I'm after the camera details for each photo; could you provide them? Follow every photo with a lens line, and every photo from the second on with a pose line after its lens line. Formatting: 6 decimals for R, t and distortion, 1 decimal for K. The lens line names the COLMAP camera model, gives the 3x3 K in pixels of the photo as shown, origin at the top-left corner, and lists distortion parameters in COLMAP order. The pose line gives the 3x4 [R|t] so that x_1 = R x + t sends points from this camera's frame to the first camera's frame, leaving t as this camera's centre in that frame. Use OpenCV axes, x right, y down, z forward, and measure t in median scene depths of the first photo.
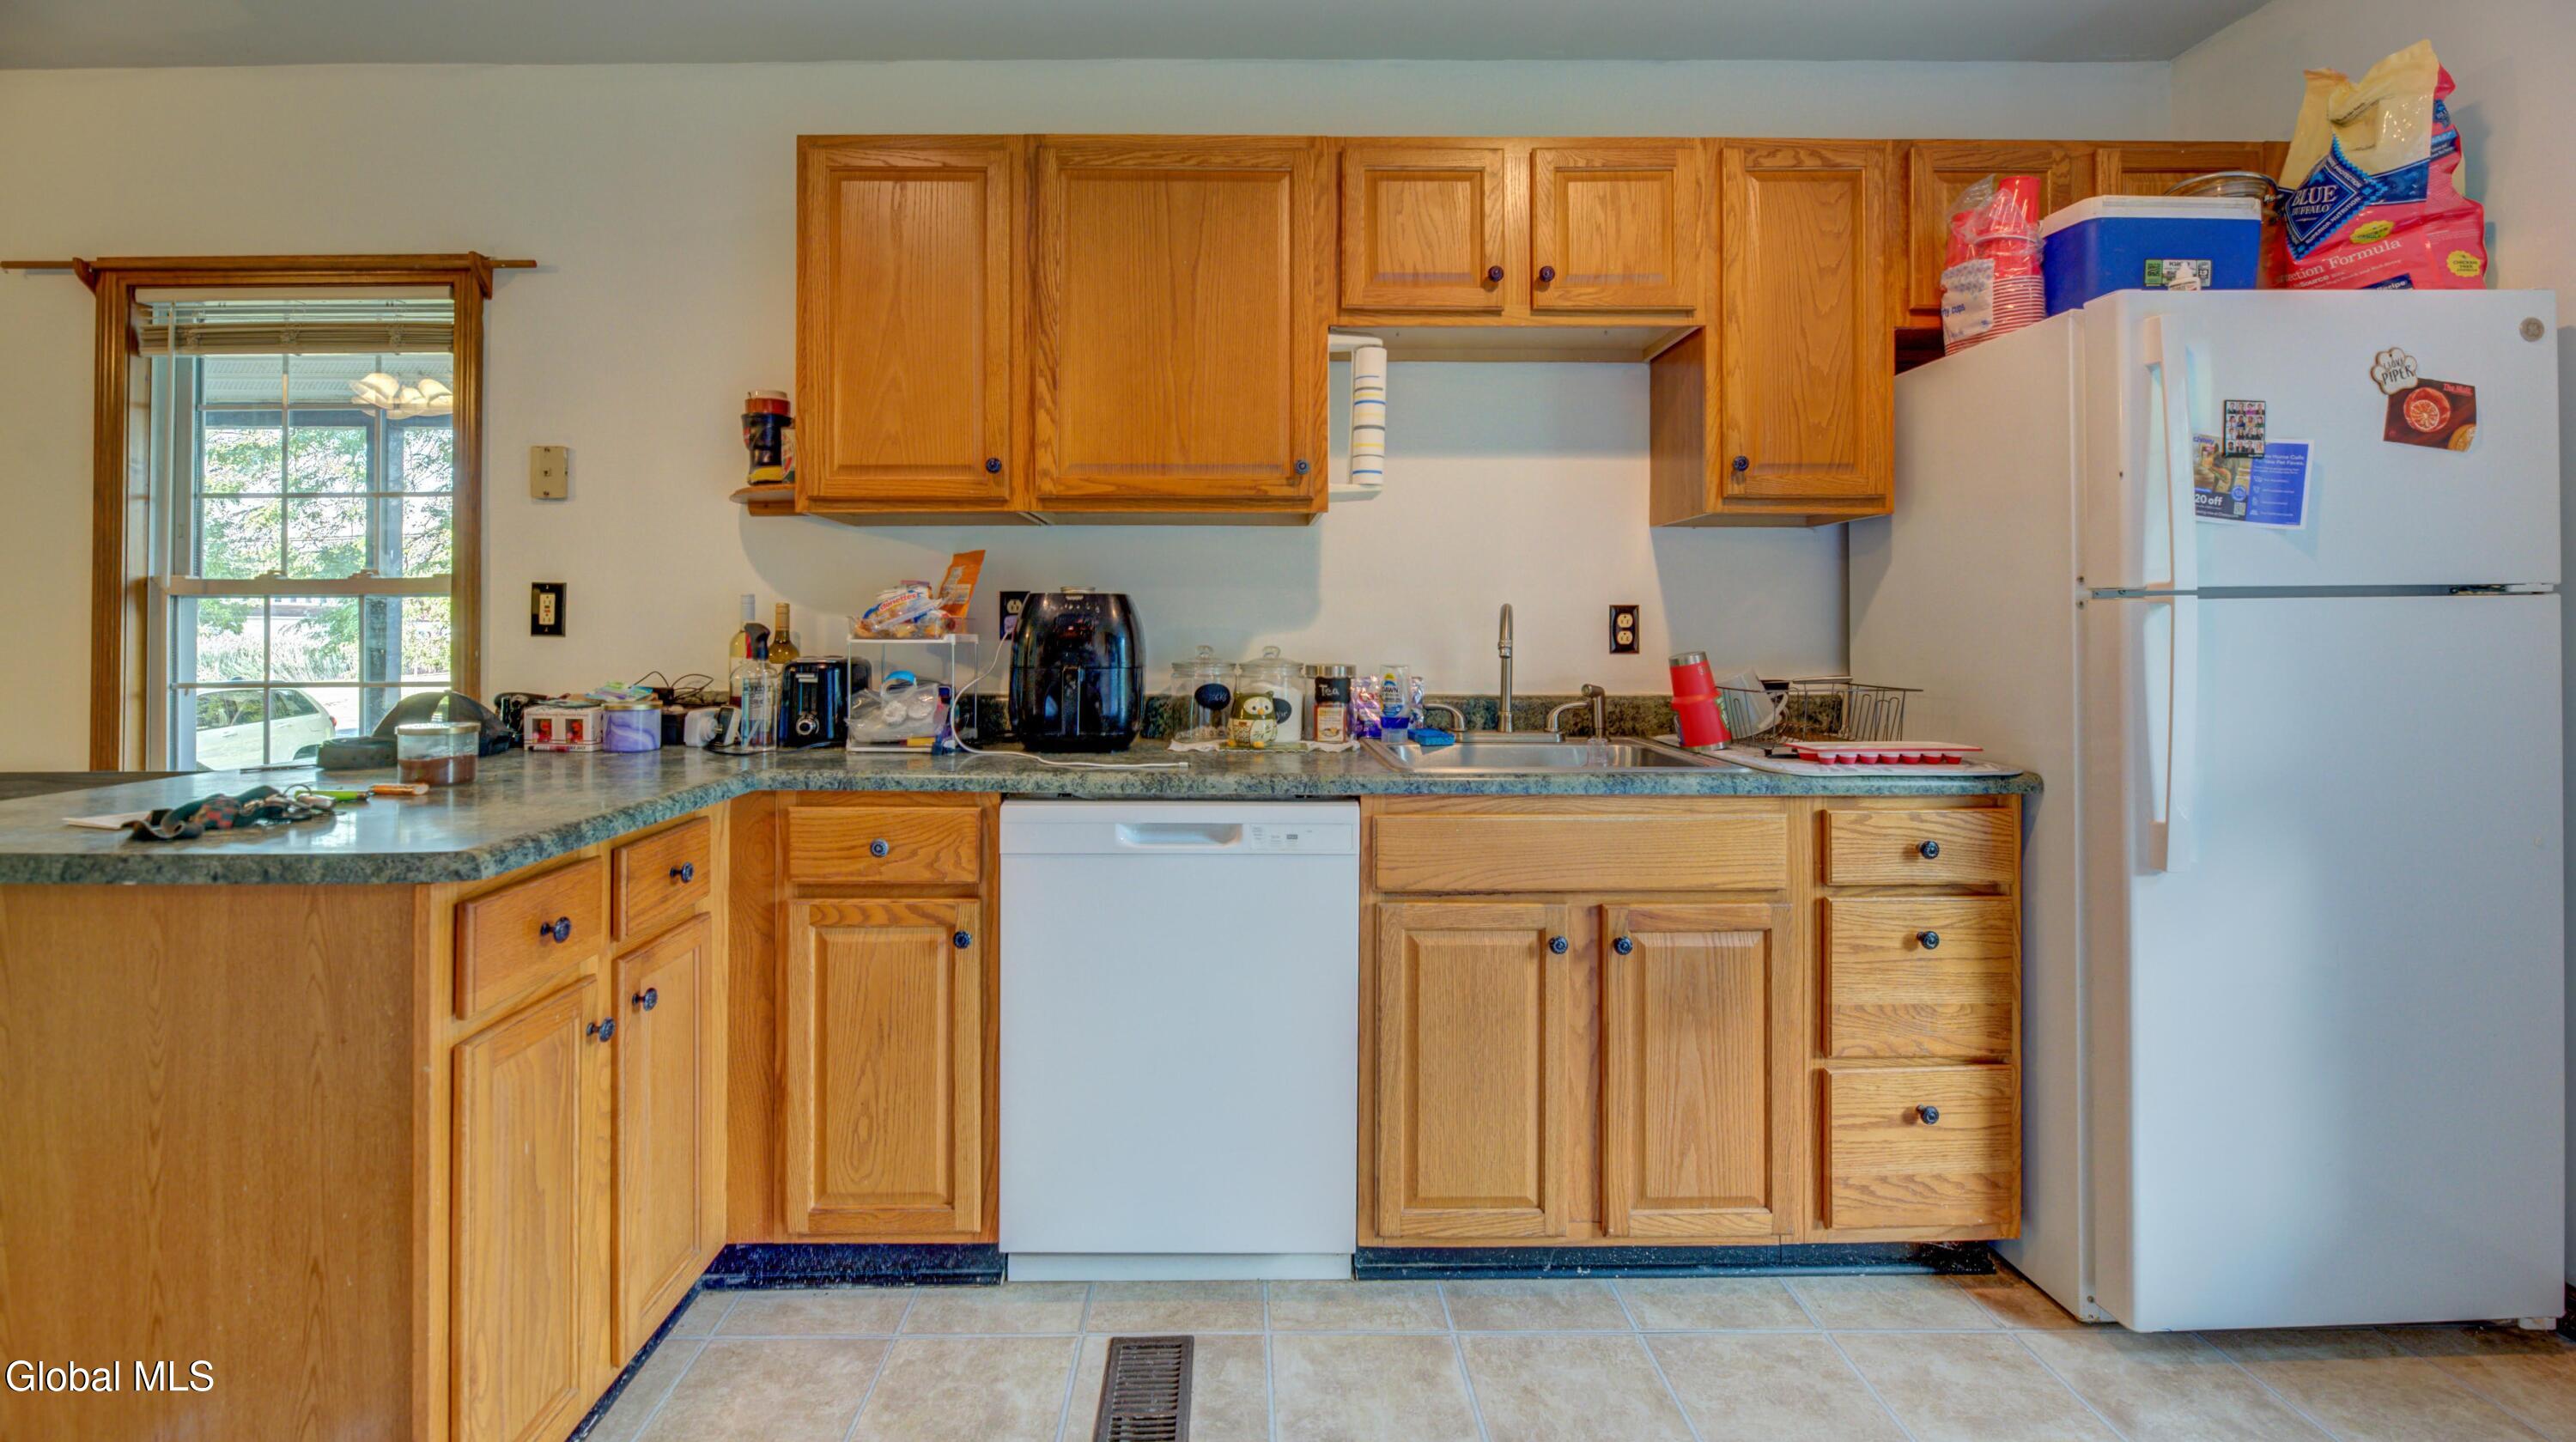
lens RADIAL K [[1066.5, 0, 1237.3], [0, 1066.5, 618.4], [0, 0, 1]] dist [-0.000006, -0.003331]
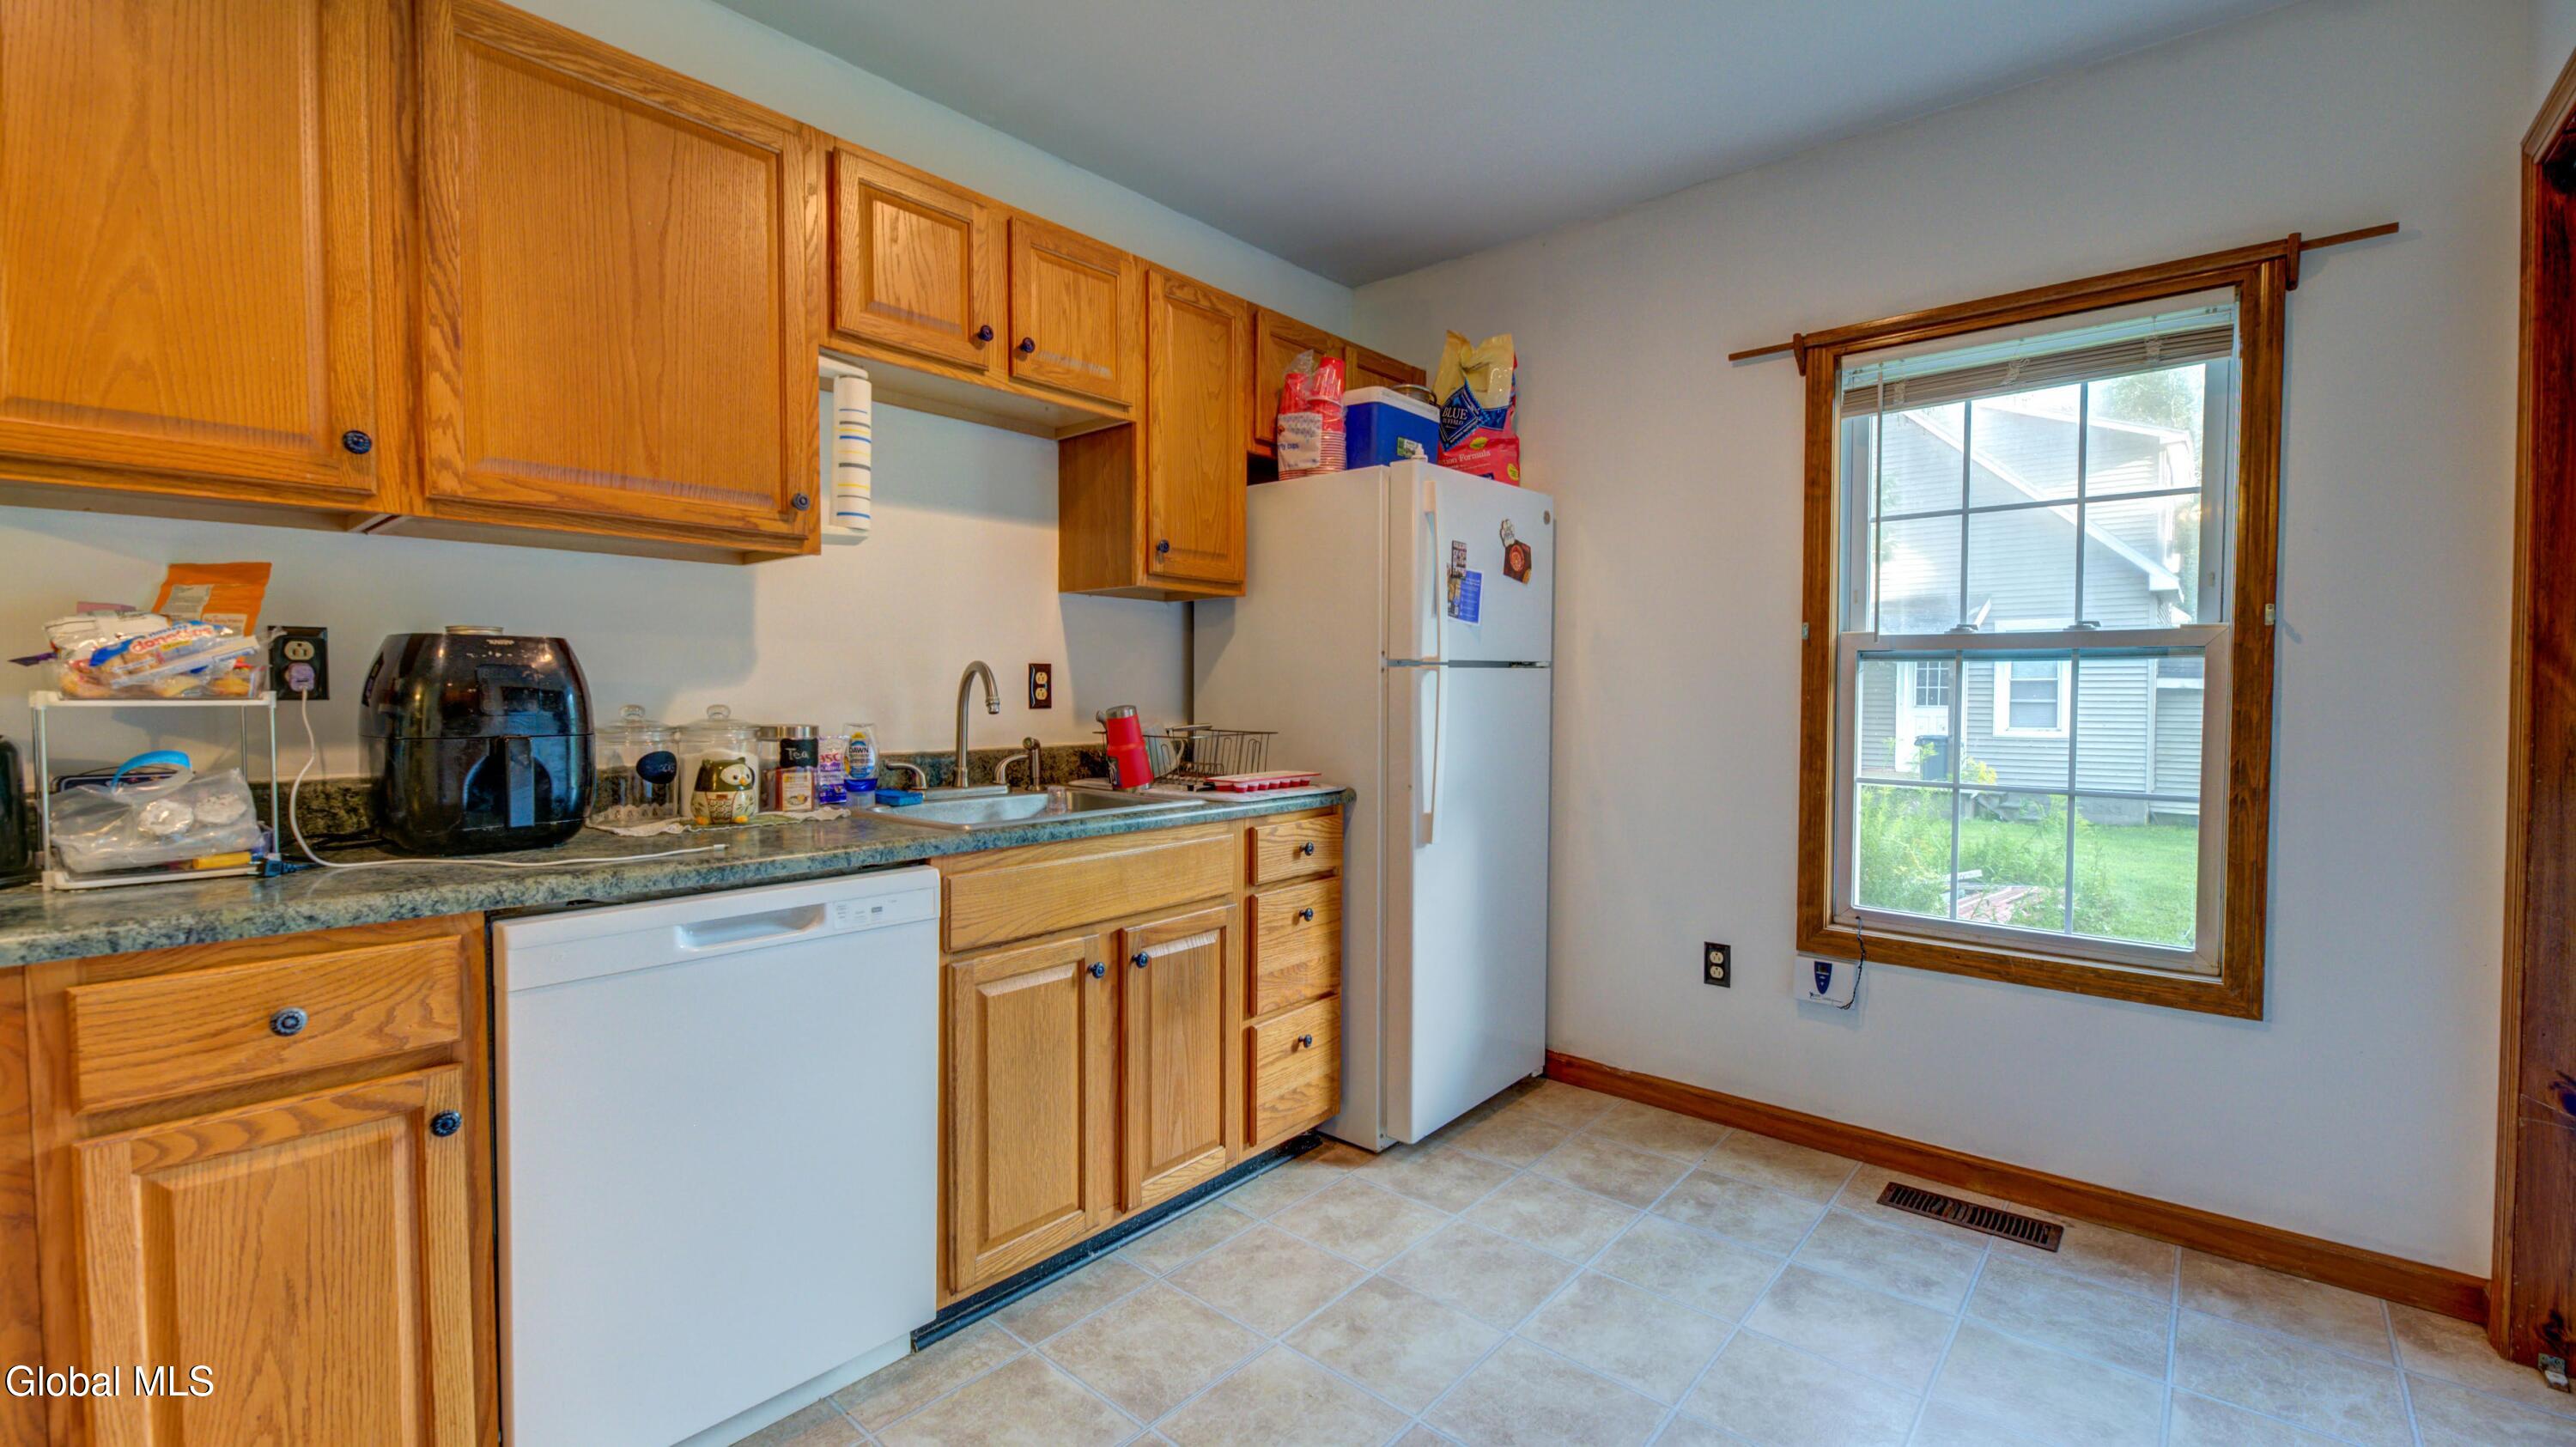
lens RADIAL K [[1097.8, 0, 1288.0], [0, 1097.8, 723.5], [0, 0, 1]] dist [-0.005340, -0.000645]
pose [[0.654071, -0.023784, 0.756059, -0.416599], [-0.010048, 0.999144, 0.040123, 0.001270], [-0.756366, -0.033840, 0.653272, 0.107764]]
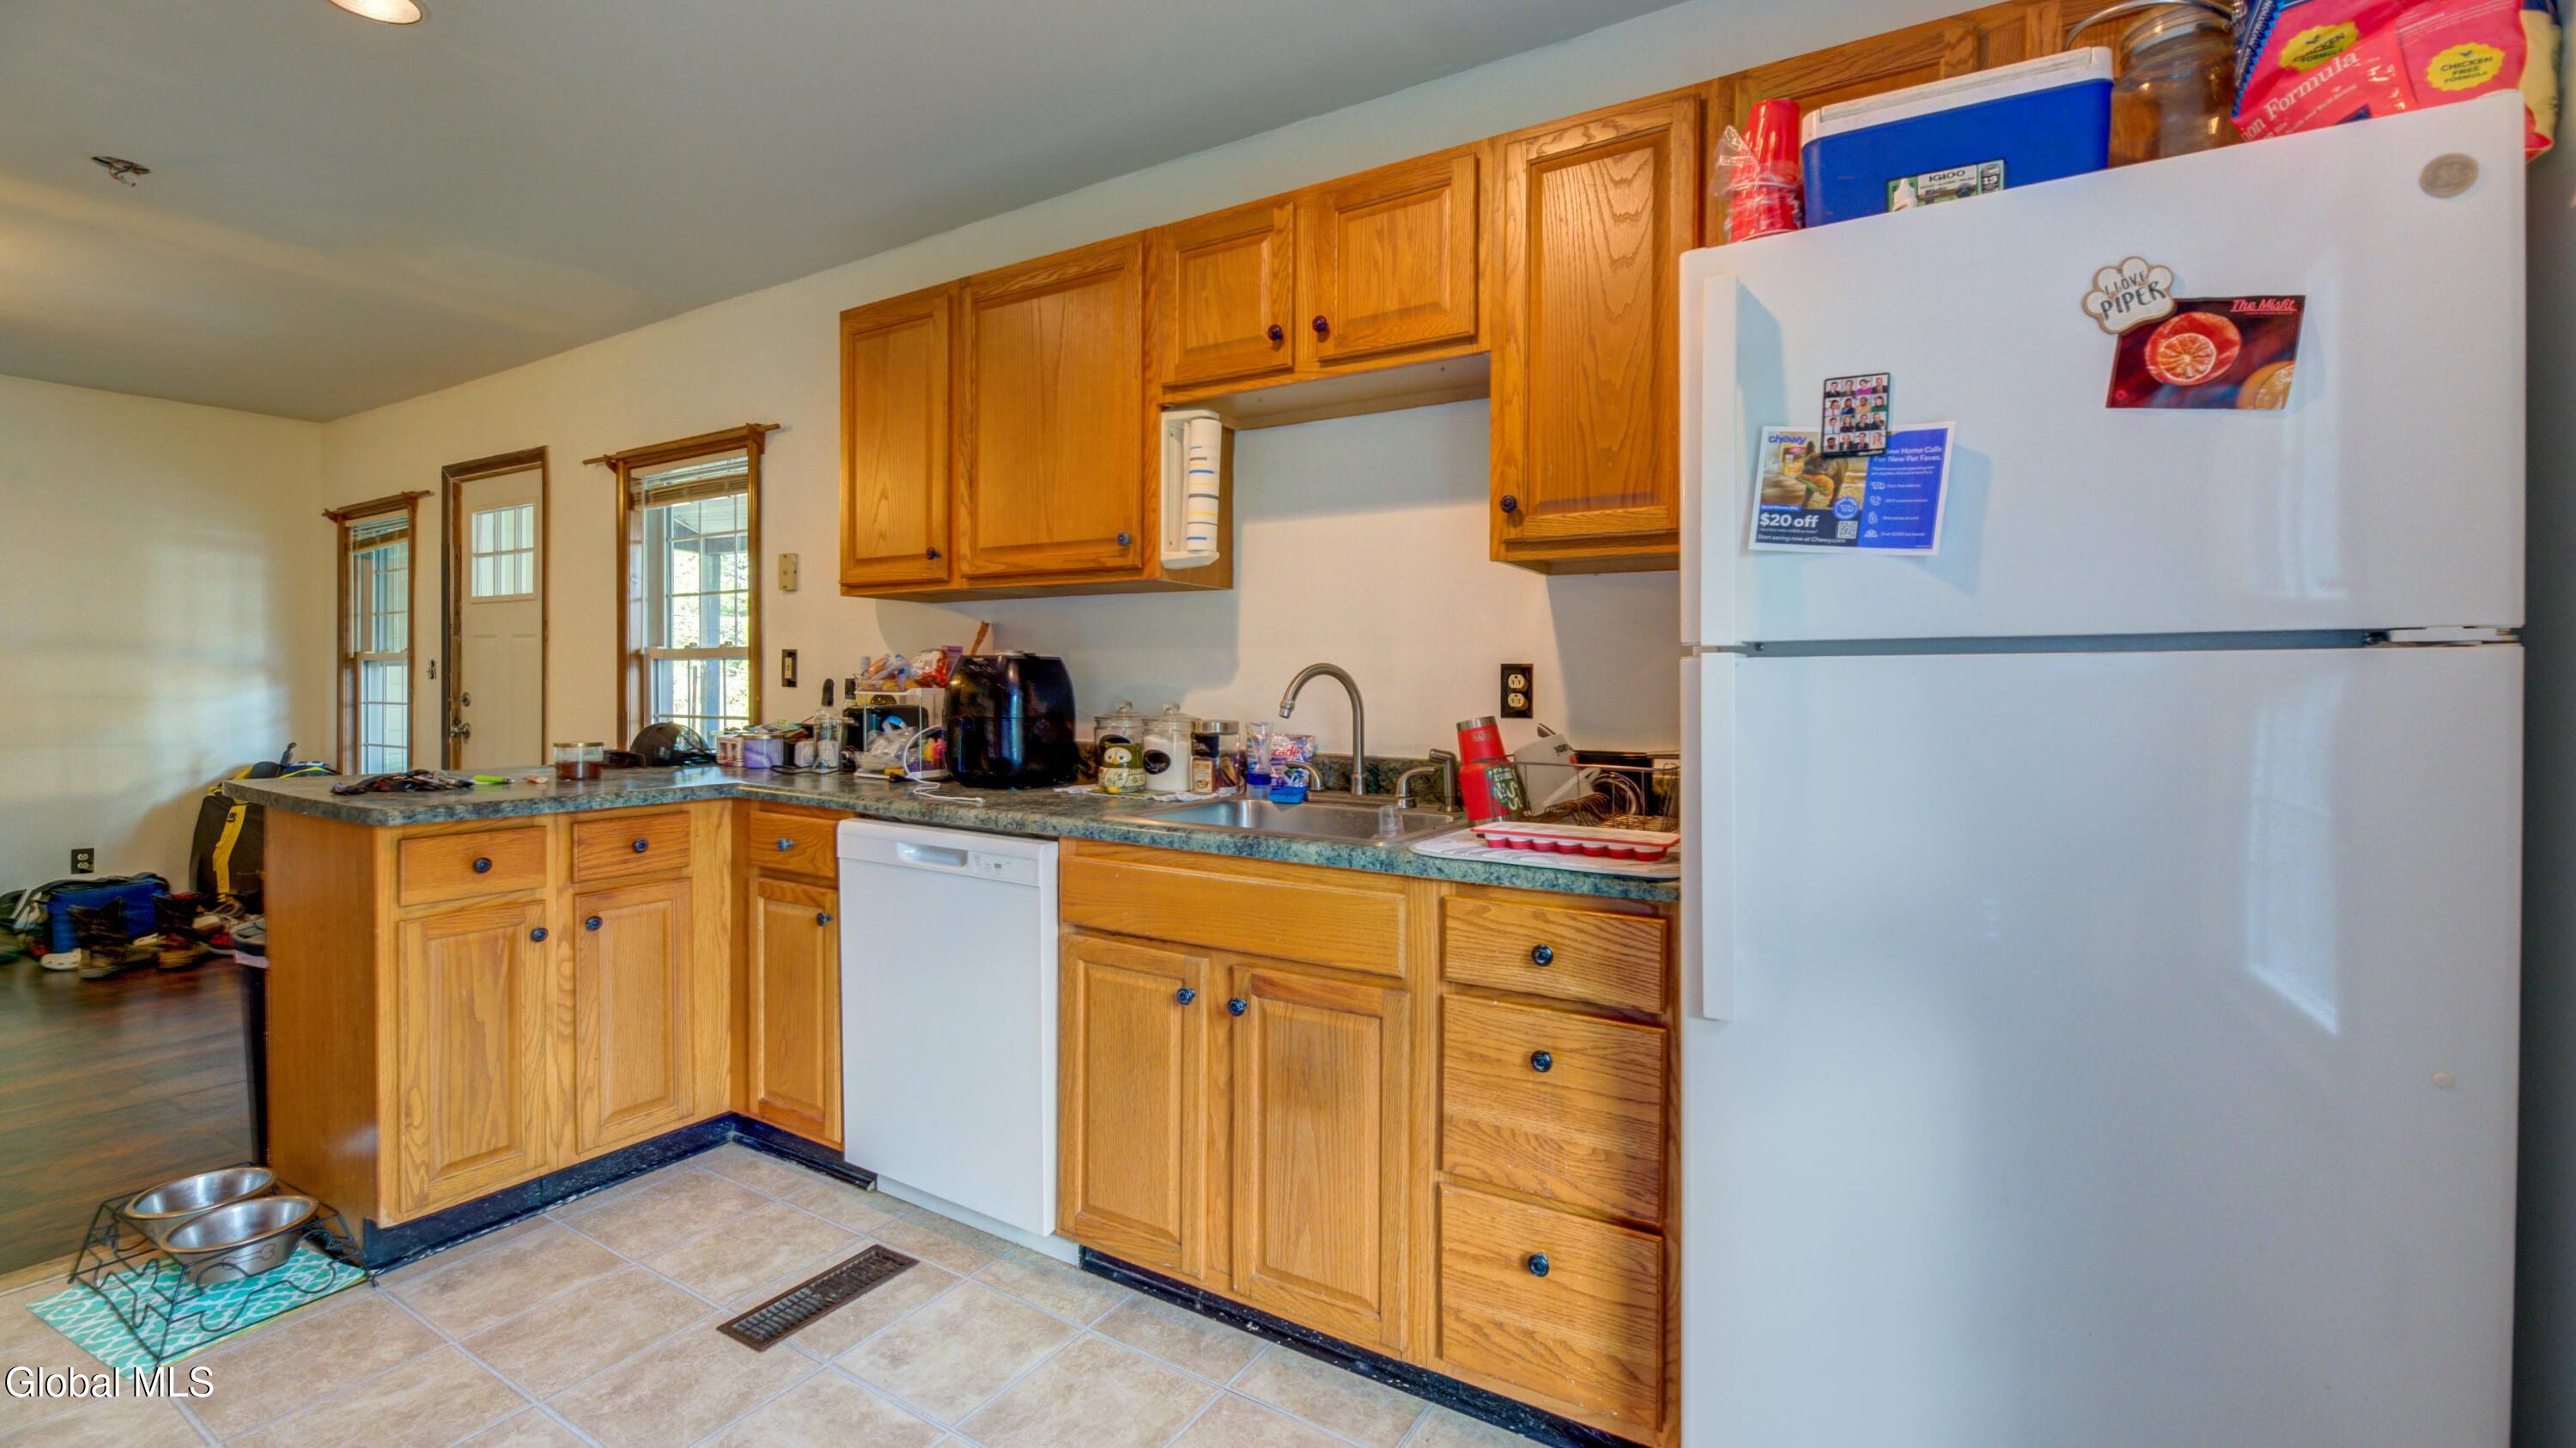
lens RADIAL K [[1074.8, 0, 1335.3], [0, 1074.8, 699.6], [0, 0, 1]] dist [-0.003217, -0.000292]
pose [[0.856269, 0.015877, -0.516286, 0.928956], [-0.004097, 0.999705, 0.023948, -0.005074], [0.516514, -0.018391, 0.856081, 0.187151]]
